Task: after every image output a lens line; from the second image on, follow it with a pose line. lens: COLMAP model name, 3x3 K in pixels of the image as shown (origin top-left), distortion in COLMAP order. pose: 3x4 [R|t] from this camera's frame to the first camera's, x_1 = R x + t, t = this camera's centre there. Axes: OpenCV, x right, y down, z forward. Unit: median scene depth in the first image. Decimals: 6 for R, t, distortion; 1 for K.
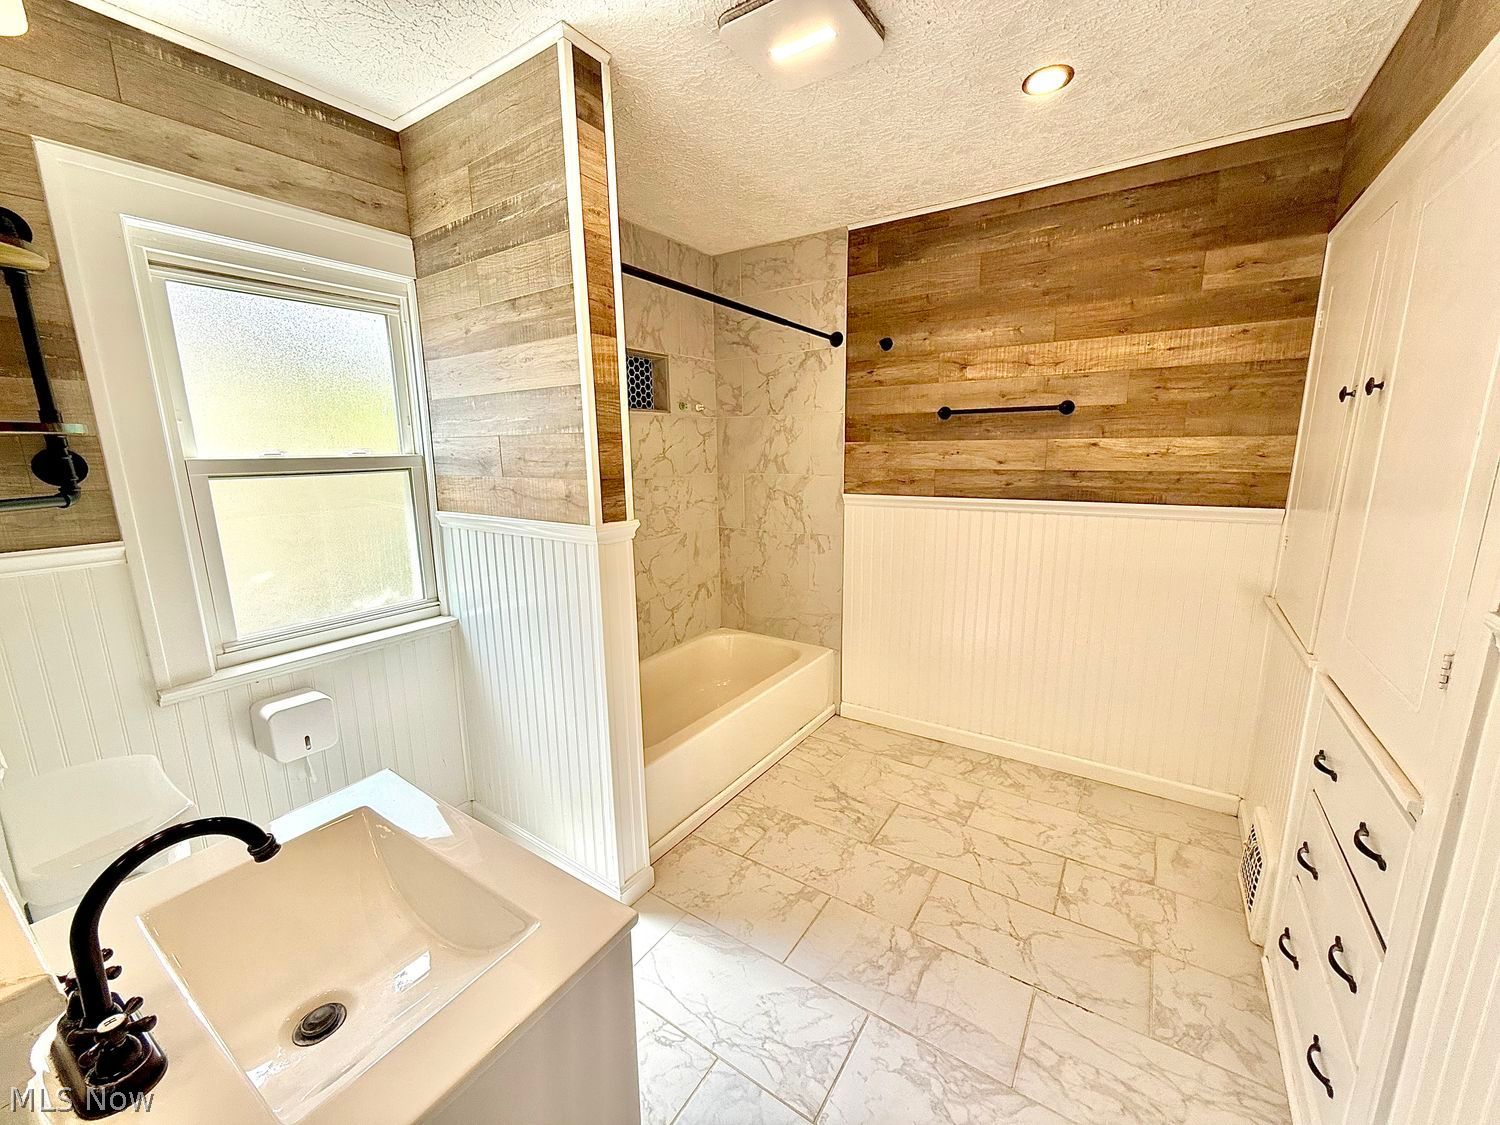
lens RADIAL K [[595.5, 0, 748.0], [0, 595.5, 563.3], [0, 0, 1]] dist [-0.000956, -0.000082]
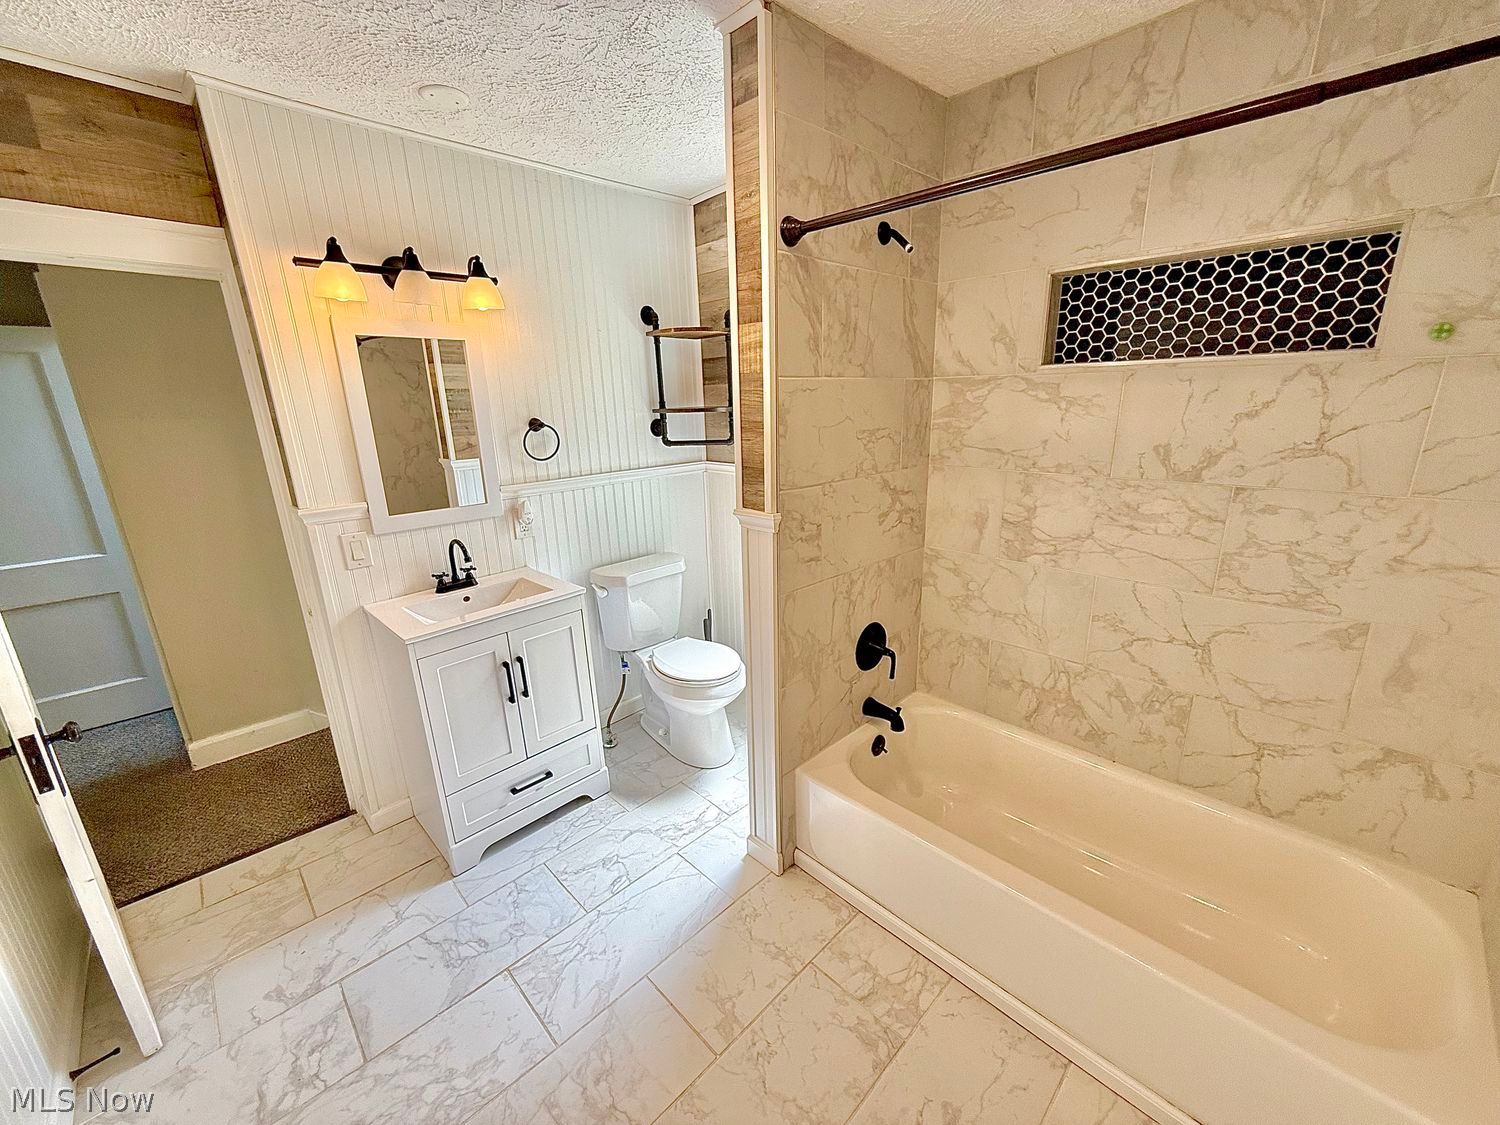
lens RADIAL K [[595.5, 0, 755.7], [0, 595.5, 561.4], [0, 0, 1]] dist [-0.000956, -0.000082]
pose [[-0.192664, 0.282168, -0.939820, 0.605627], [-0.163808, 0.935076, 0.314325, -0.246724], [0.967495, 0.214509, -0.133934, 0.930559]]
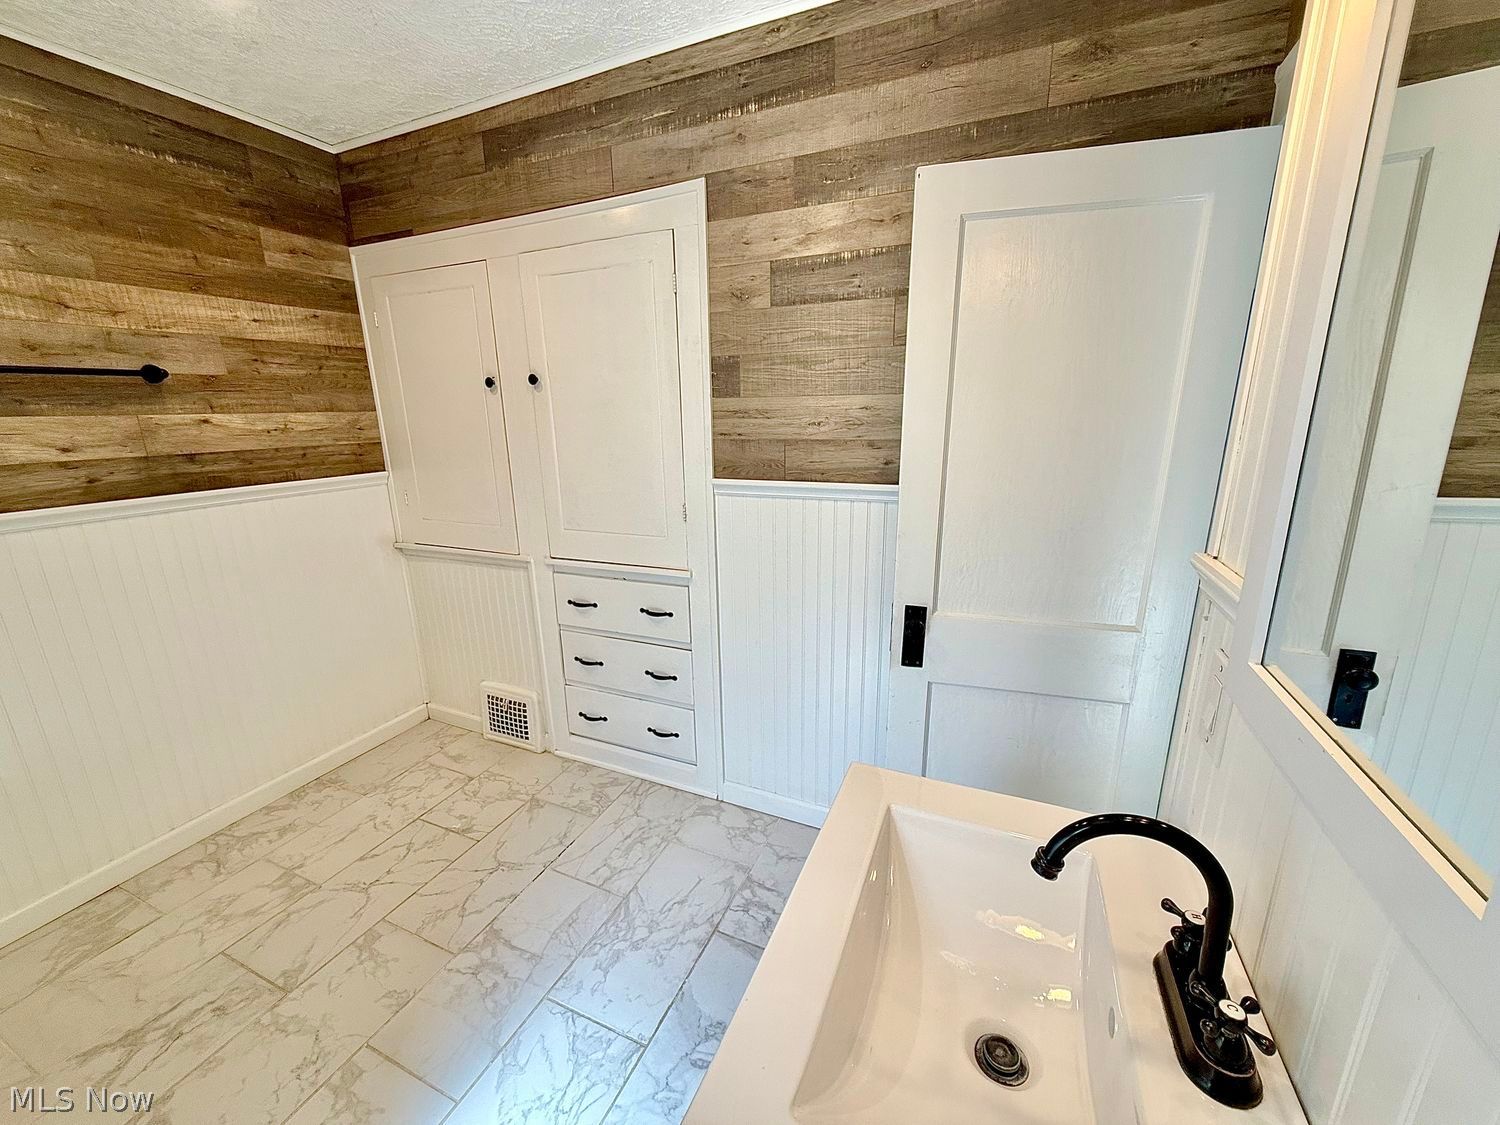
lens RADIAL K [[595.5, 0, 755.2], [0, 595.5, 563.6], [0, 0, 1]] dist [-0.000956, -0.000082]
pose [[-0.178472, -0.234652, 0.955555, -0.461720], [0.209801, 0.939739, 0.269954, -0.081765], [-0.961317, 0.248656, -0.118487, 0.442713]]
